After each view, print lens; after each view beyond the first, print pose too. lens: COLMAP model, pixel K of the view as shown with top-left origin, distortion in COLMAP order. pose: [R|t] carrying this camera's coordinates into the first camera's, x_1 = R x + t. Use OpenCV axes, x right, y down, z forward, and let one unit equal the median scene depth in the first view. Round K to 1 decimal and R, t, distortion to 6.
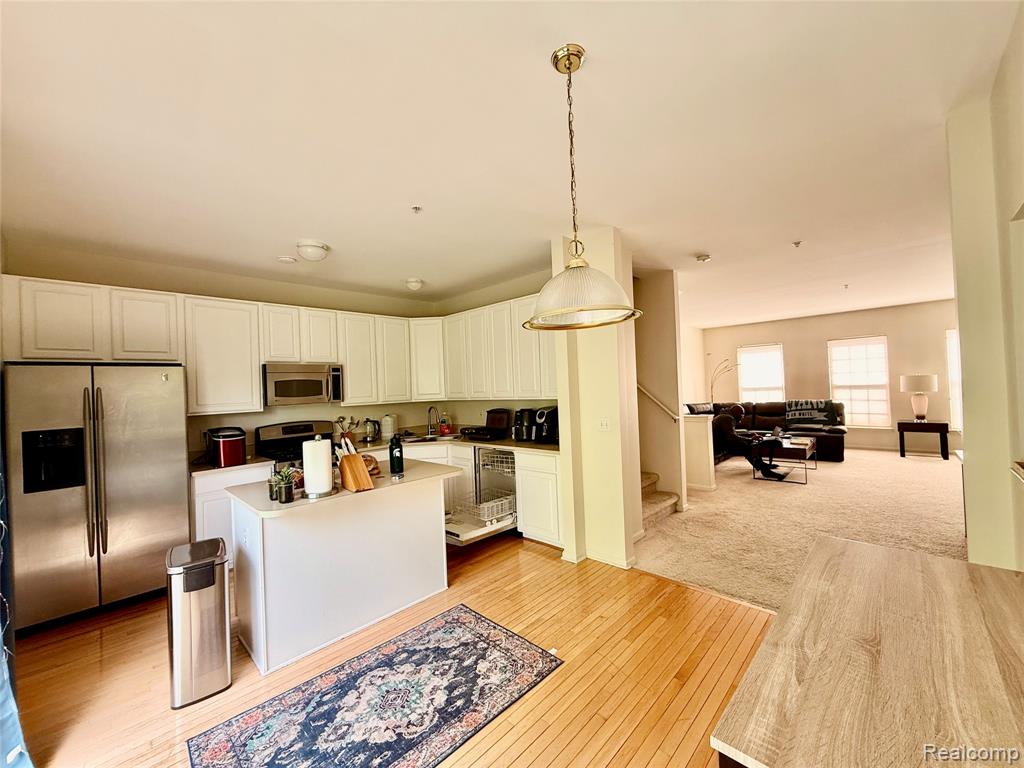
lens RADIAL K [[407.1, 0, 512.9], [0, 407.1, 381.7], [0, 0, 1]] dist [-0.001715, -0.000039]
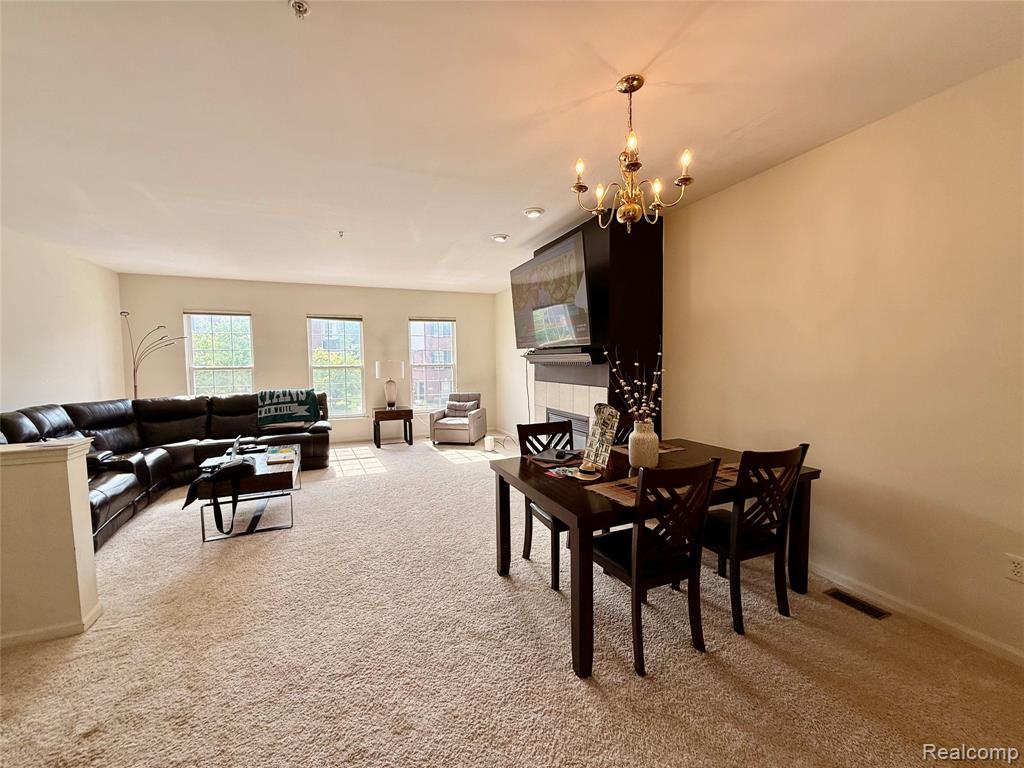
lens RADIAL K [[407.1, 0, 507.9], [0, 407.1, 386.0], [0, 0, 1]] dist [-0.001715, -0.000039]
pose [[0.407527, -0.022249, 0.912922, 0.211154], [-0.019204, 0.999273, 0.032926, 0.004900], [-0.912991, -0.030950, 0.406804, 0.327531]]
